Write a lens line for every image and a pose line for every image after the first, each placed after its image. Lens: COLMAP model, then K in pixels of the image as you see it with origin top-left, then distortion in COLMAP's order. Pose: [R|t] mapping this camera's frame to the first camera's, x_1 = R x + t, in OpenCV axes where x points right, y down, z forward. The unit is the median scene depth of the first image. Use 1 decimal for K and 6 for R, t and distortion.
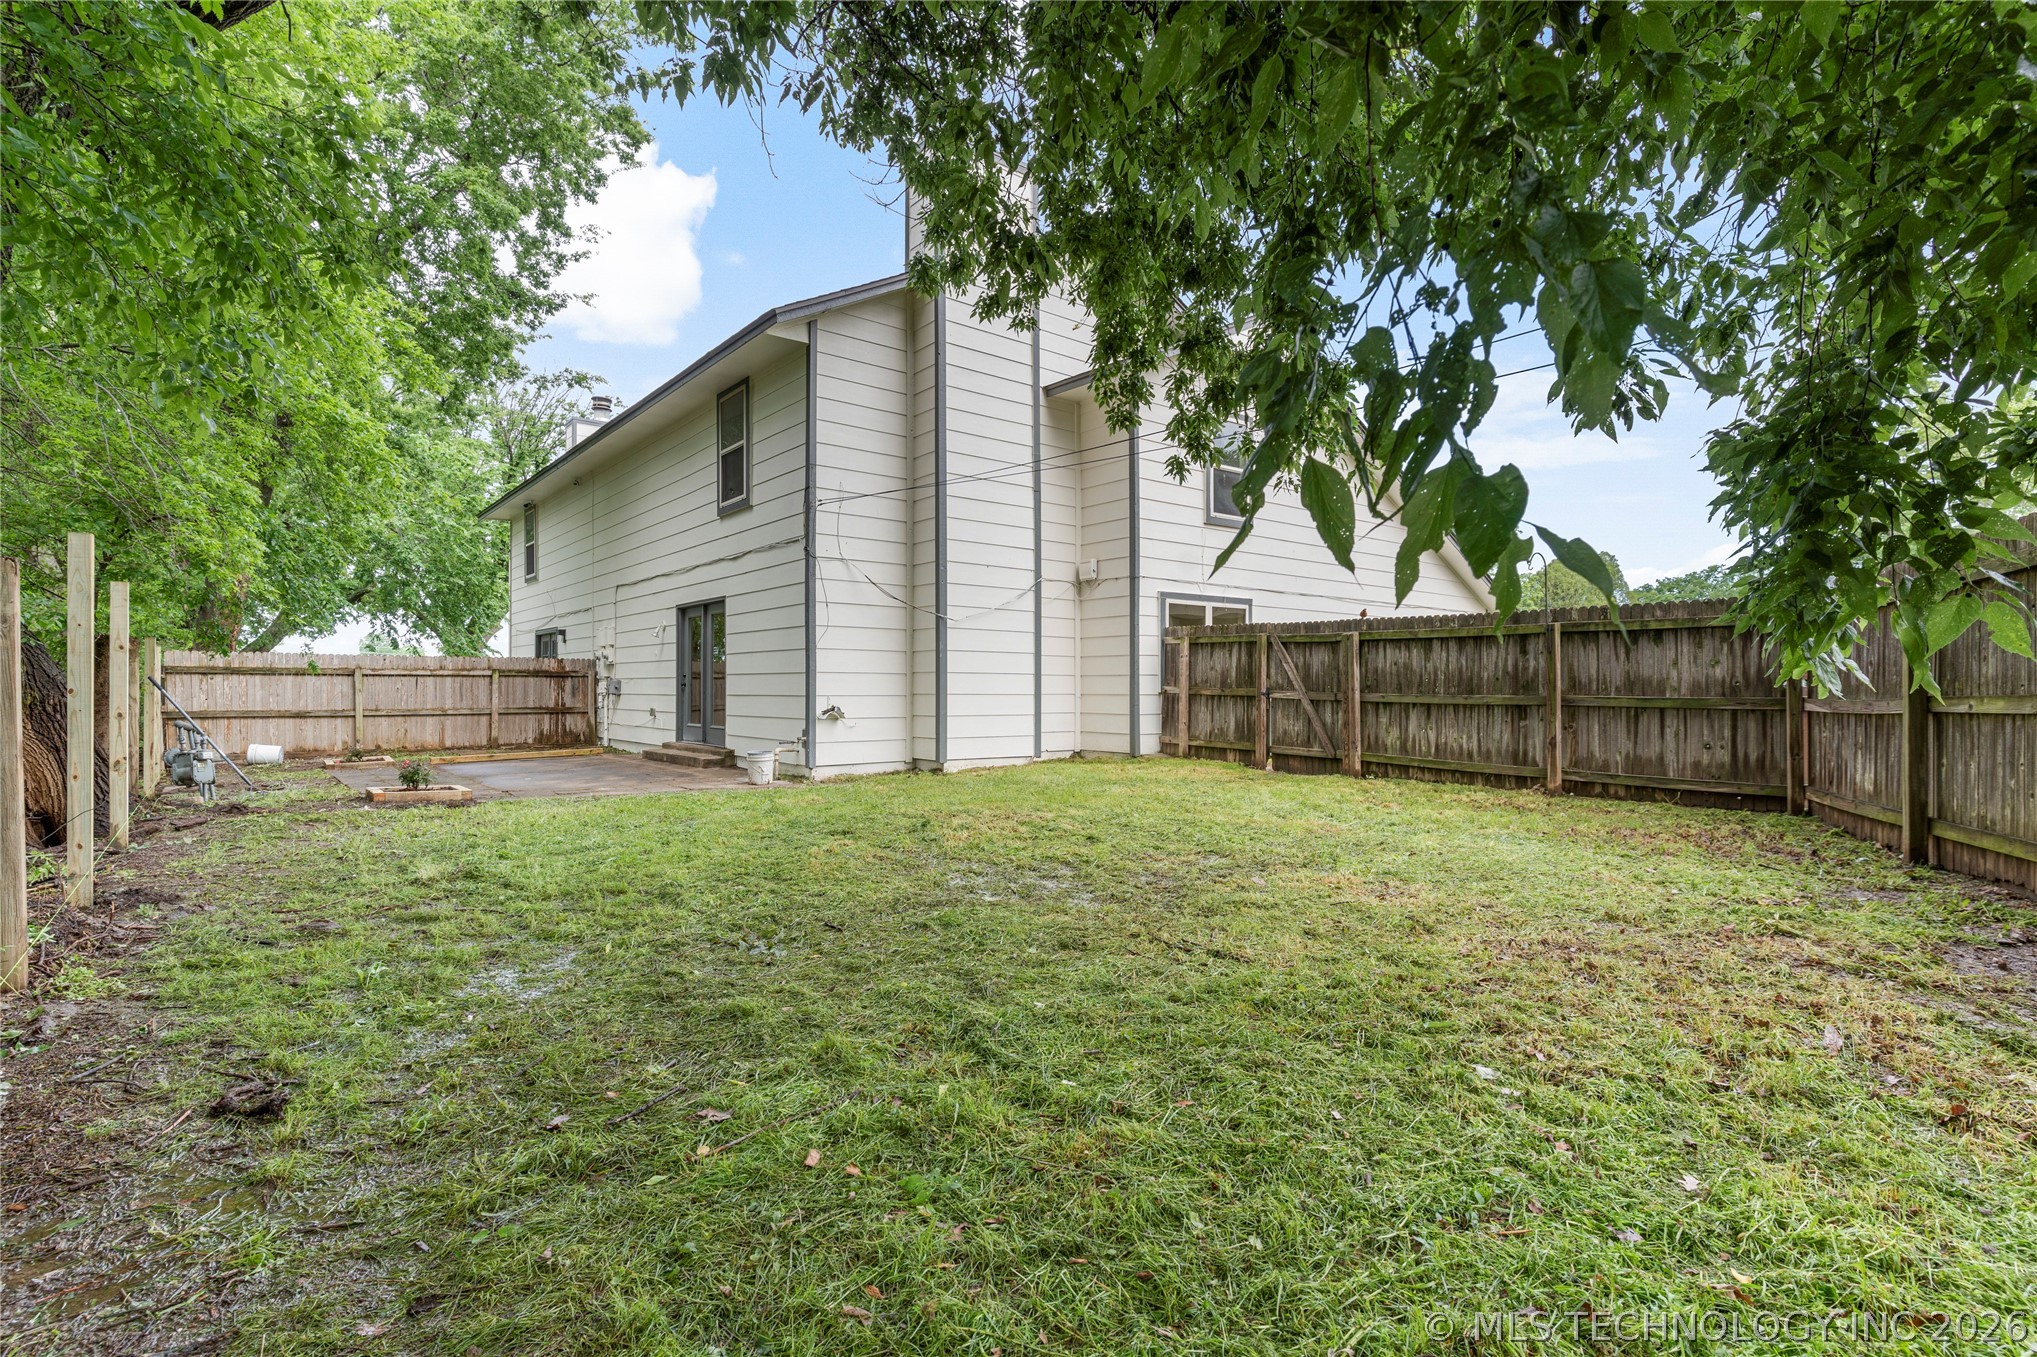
lens RADIAL K [[975.0, 0, 1018.5], [0, 975.0, 680.9], [0, 0, 1]] dist [0.001845, -0.000174]
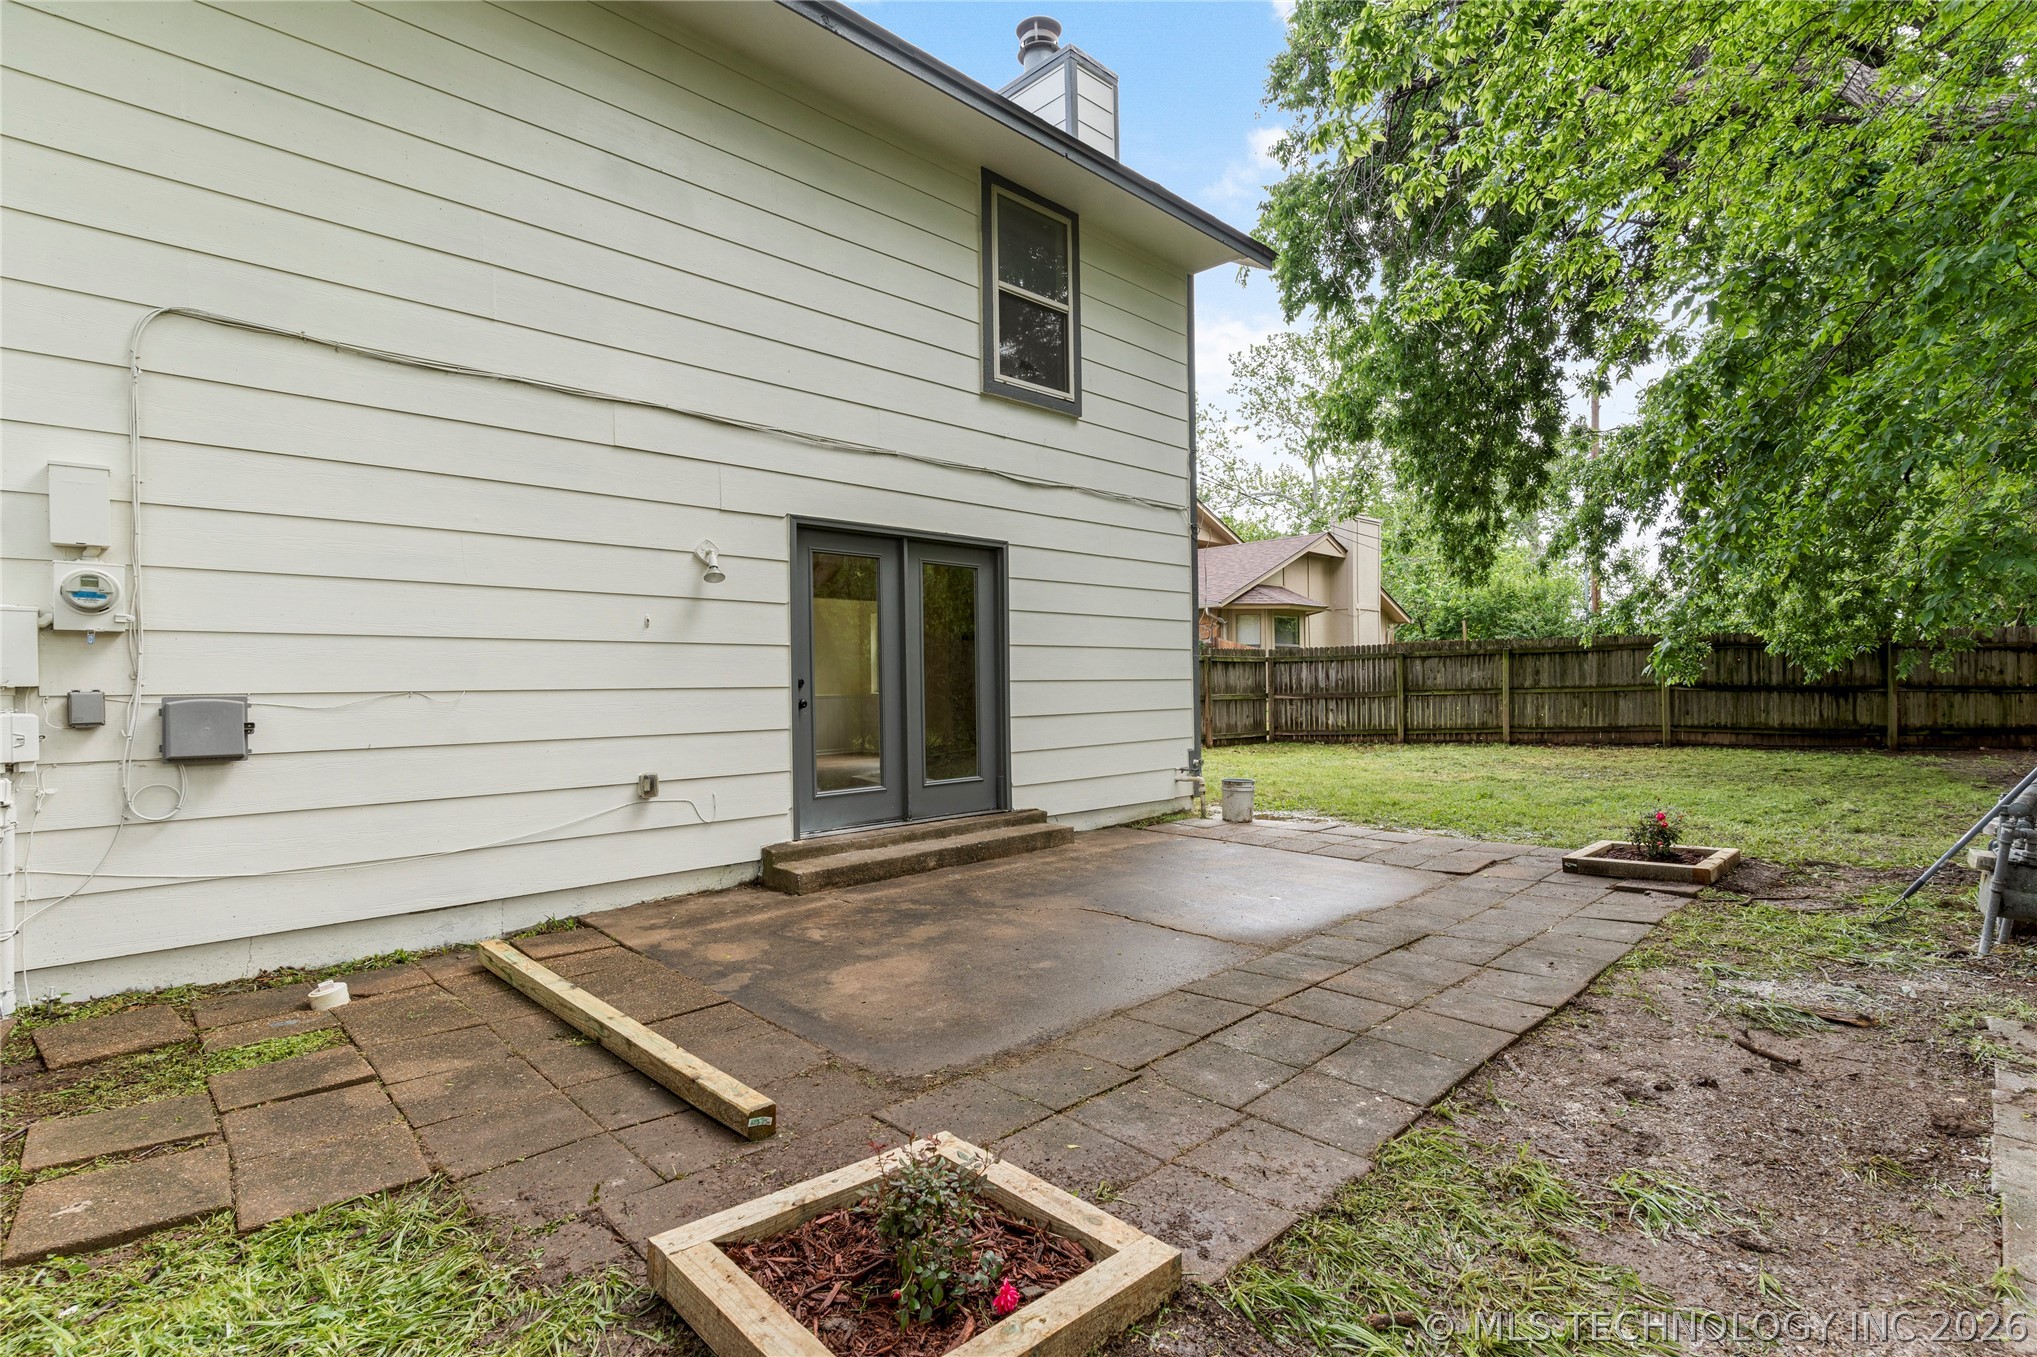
lens RADIAL K [[975.0, 0, 1018.3], [0, 975.0, 683.6], [0, 0, 1]] dist [0.001845, -0.000174]
pose [[-0.095549, -0.002763, 0.995421, -0.867306], [-0.002594, 0.999993, 0.002527, -0.006866], [-0.995421, -0.002341, -0.095555, 1.054555]]
